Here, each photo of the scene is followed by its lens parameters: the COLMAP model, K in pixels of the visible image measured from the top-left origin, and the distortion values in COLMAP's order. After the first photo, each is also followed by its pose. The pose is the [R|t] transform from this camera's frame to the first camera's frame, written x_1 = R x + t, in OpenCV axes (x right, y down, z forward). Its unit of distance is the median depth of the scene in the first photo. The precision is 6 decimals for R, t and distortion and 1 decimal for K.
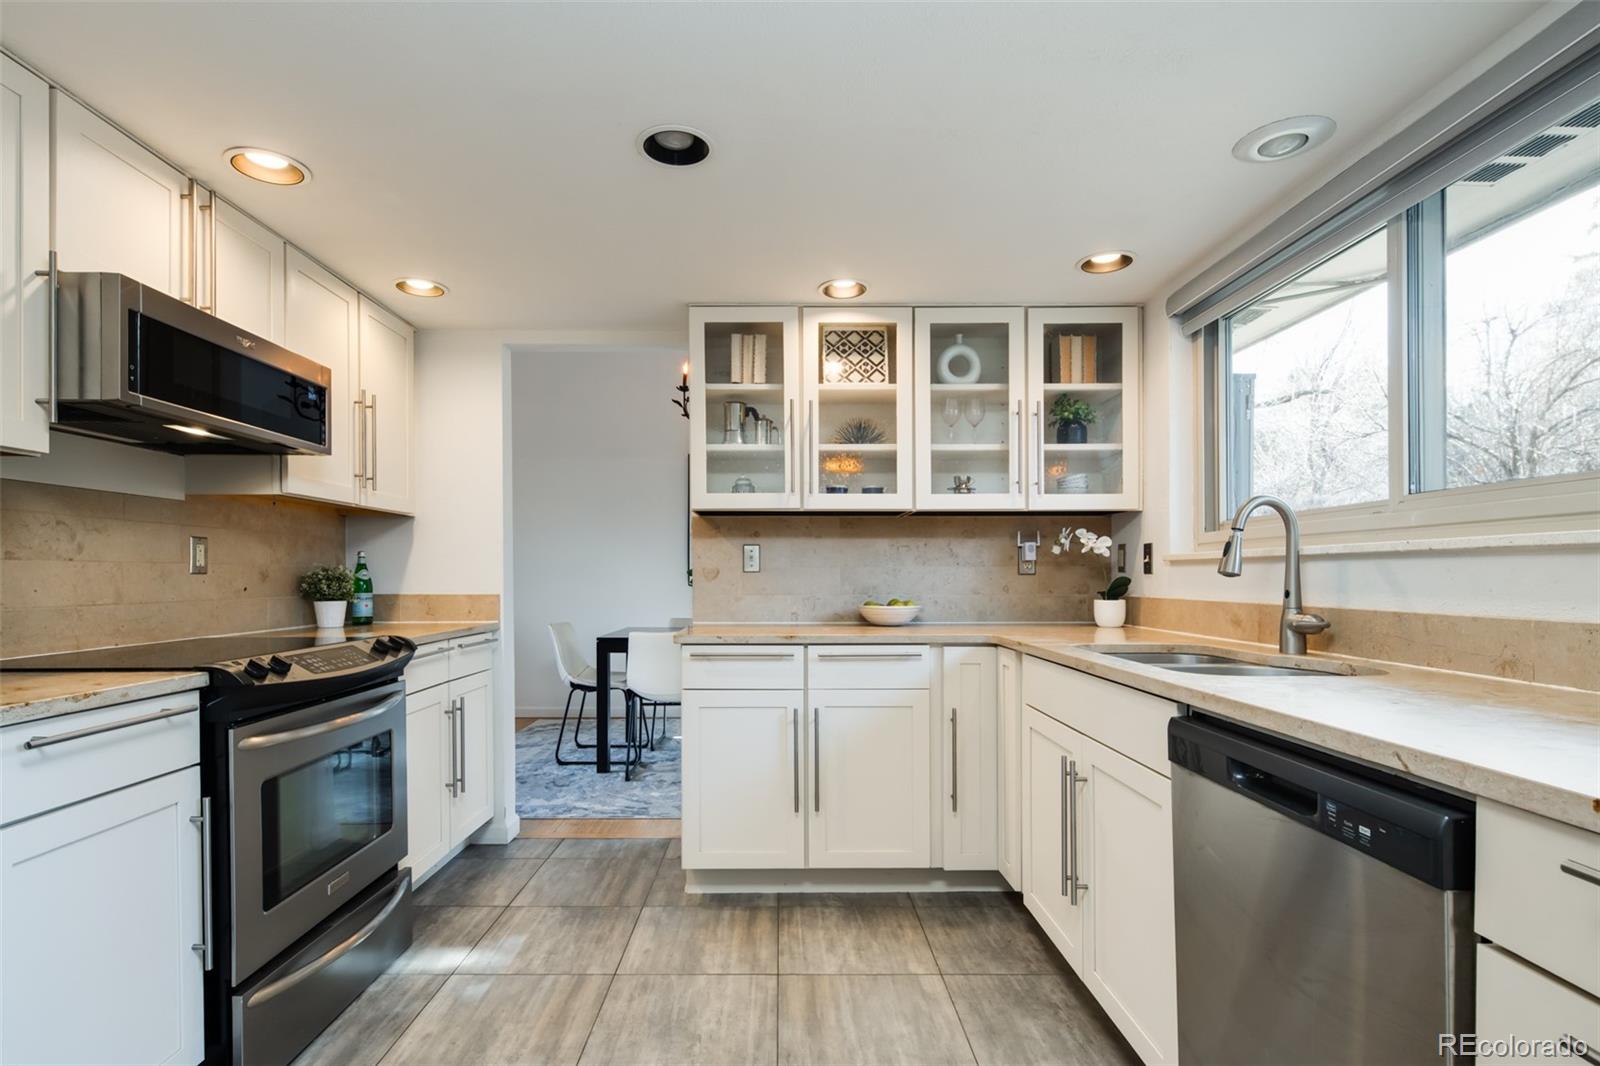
lens RADIAL K [[776.7, 0, 793.4], [0, 776.7, 584.3], [0, 0, 1]] dist [0.001543, -0.000697]
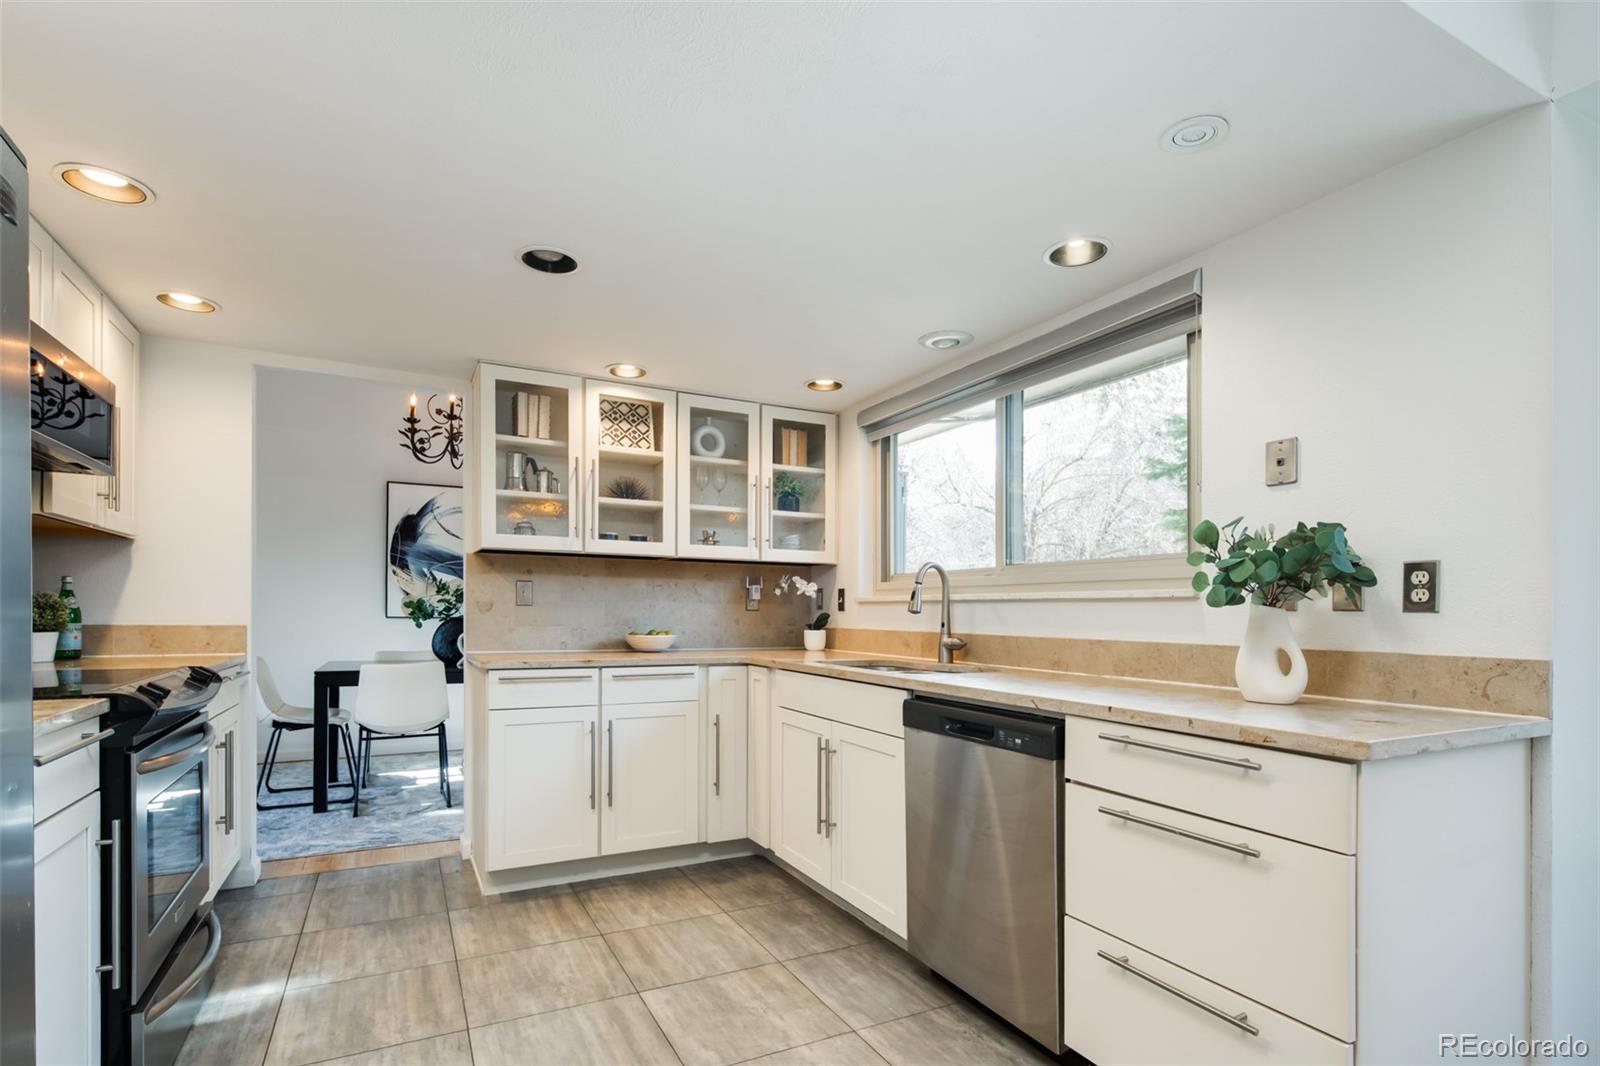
lens RADIAL K [[769.0, 0, 799.3], [0, 769.0, 616.7], [0, 0, 1]] dist [0.012476, 0.000001]
pose [[0.890849, 0.007197, 0.454242, -0.227156], [-0.005574, 0.999972, -0.004912, 0.003747], [-0.454265, 0.001844, 0.890865, -0.172740]]
